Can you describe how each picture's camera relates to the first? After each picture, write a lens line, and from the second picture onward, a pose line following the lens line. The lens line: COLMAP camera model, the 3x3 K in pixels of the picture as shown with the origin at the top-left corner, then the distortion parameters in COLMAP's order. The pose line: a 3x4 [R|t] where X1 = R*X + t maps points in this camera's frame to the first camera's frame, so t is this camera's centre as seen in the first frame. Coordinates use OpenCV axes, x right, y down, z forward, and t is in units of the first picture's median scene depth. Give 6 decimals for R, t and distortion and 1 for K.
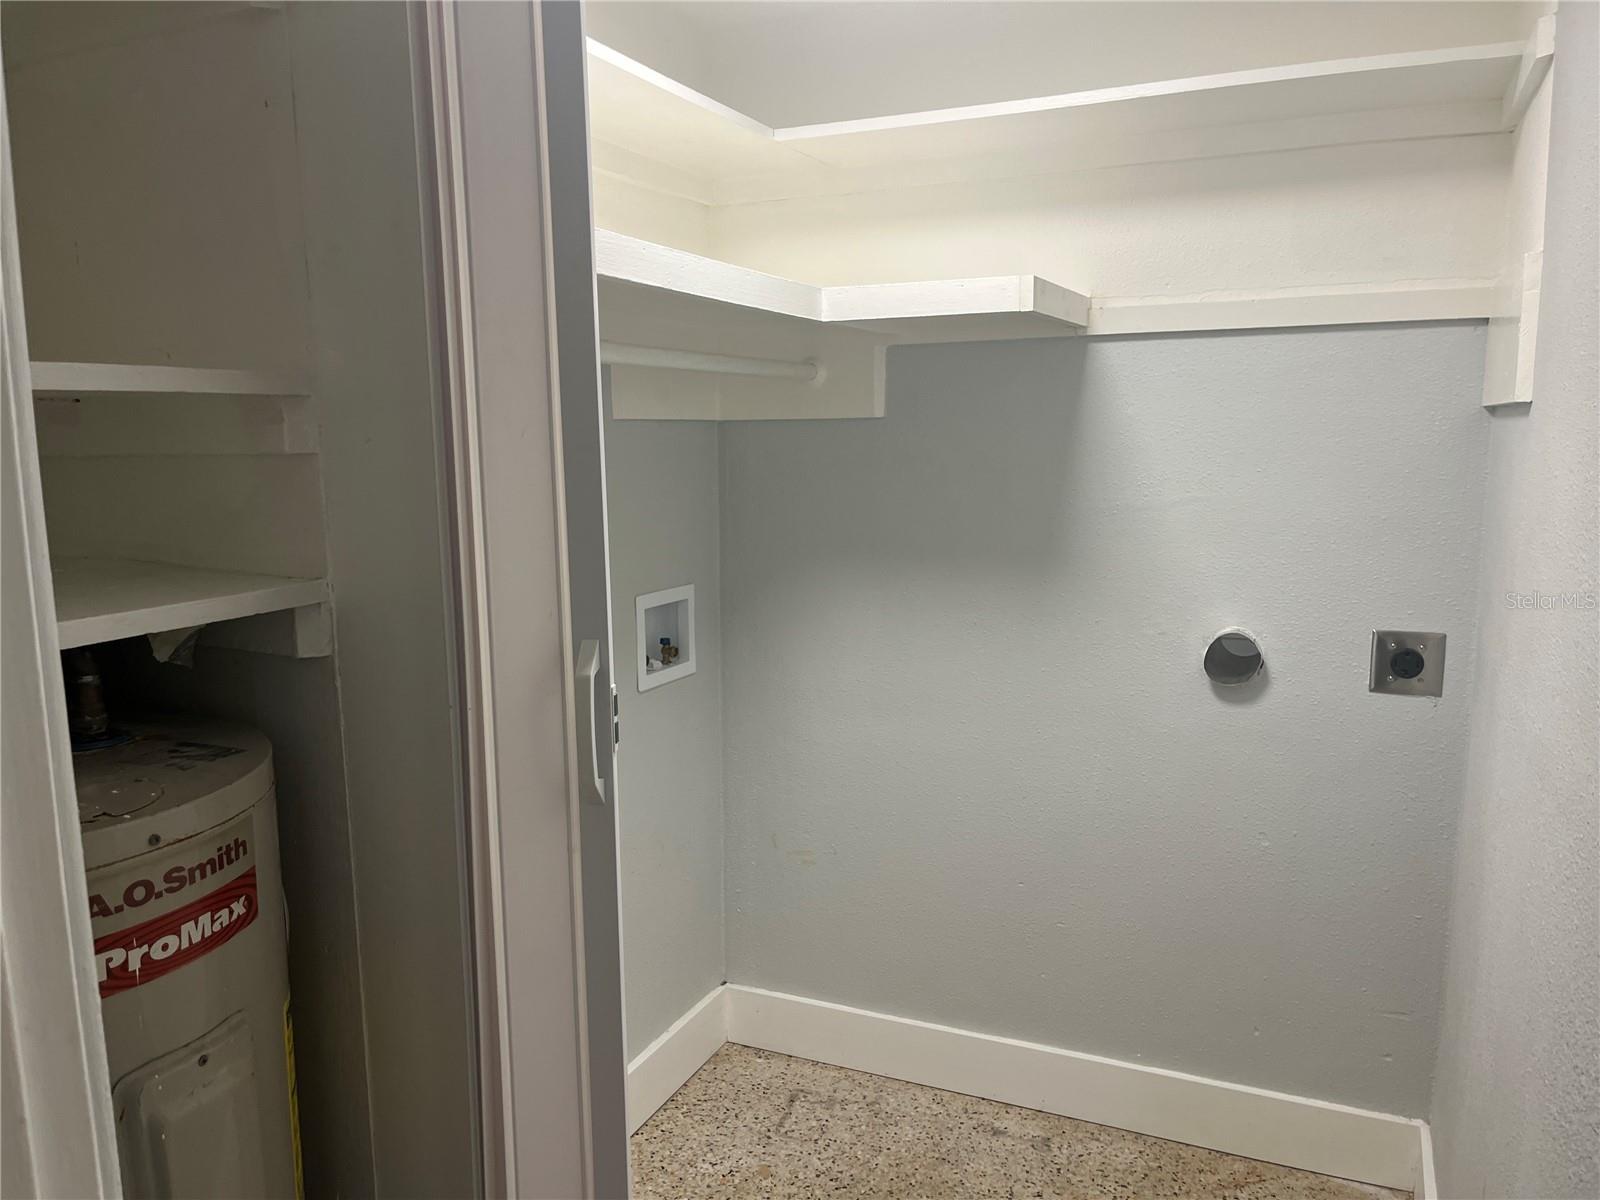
lens RADIAL K [[1206.2, 0, 794.0], [0, 1206.2, 611.6], [0, 0, 1]] dist [0.059153, -0.085482]
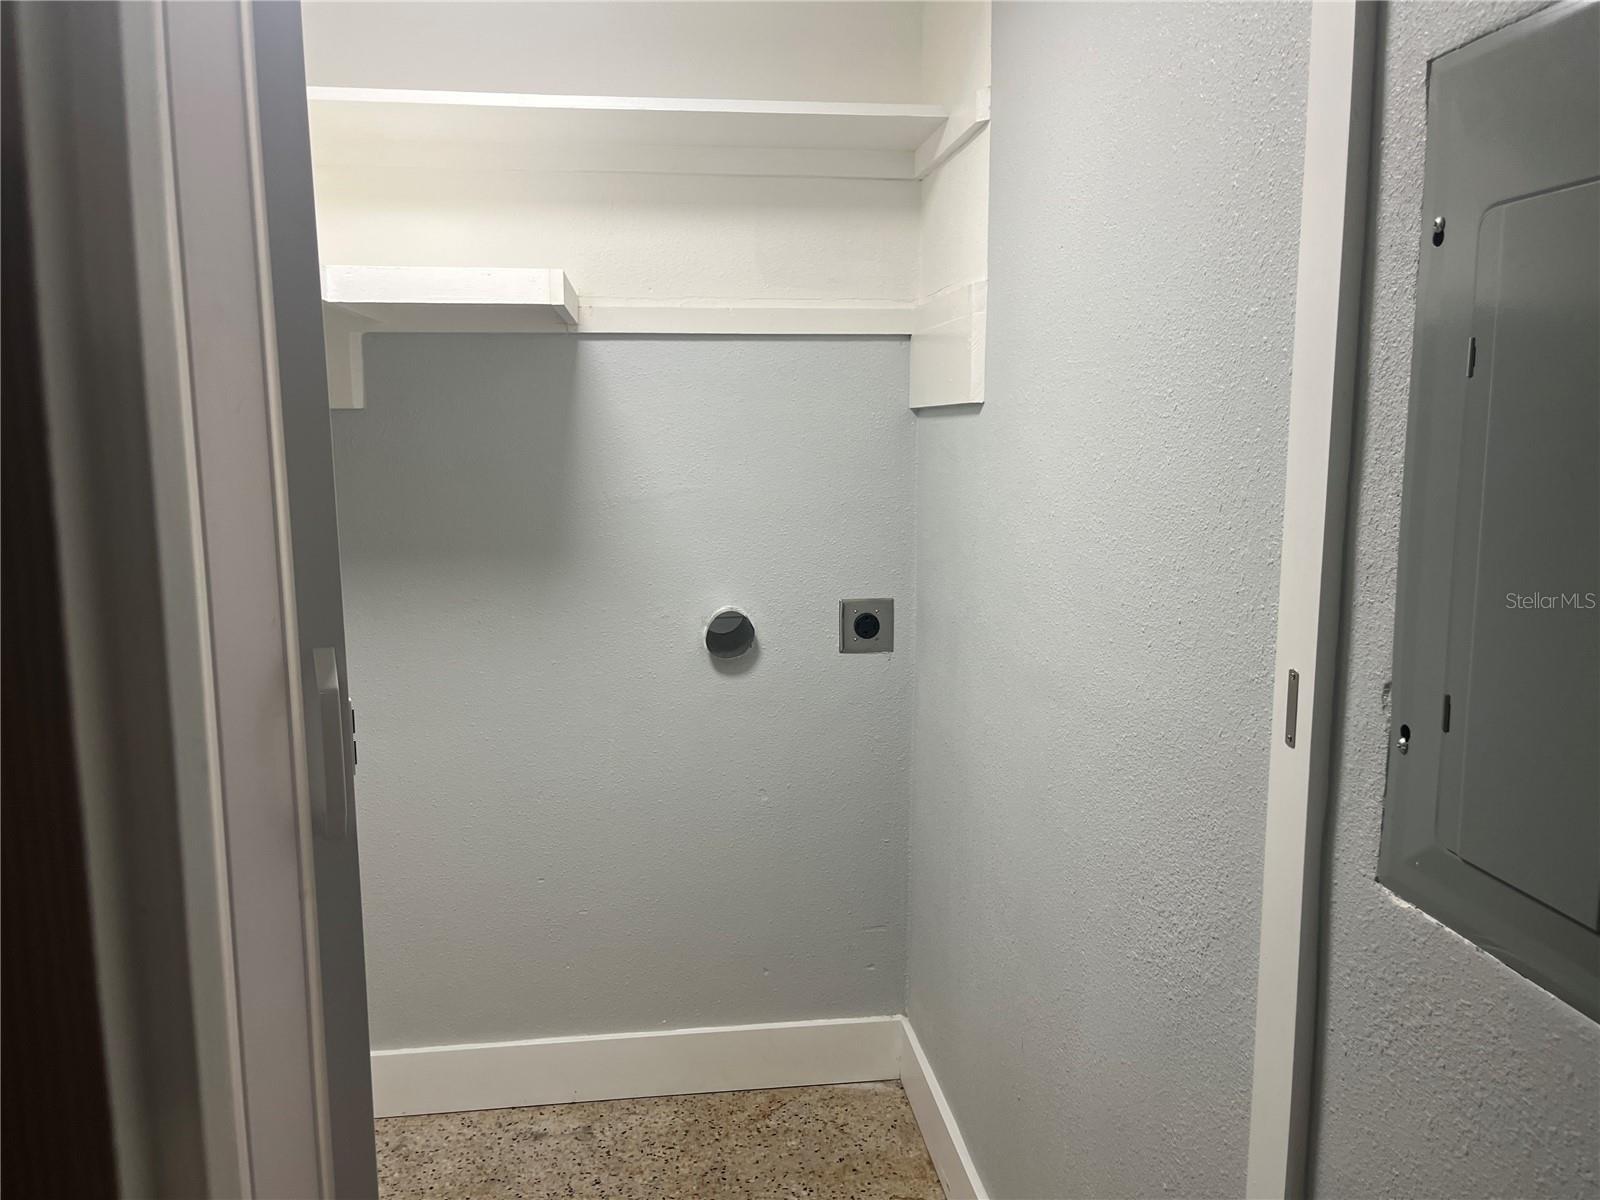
lens RADIAL K [[1206.2, 0, 796.6], [0, 1206.2, 595.1], [0, 0, 1]] dist [0.059153, -0.085482]
pose [[0.852666, -0.064569, 0.518451, -0.144663], [0.073095, 0.997317, 0.003992, 0.003028], [-0.517317, 0.034493, 0.855098, 0.036565]]
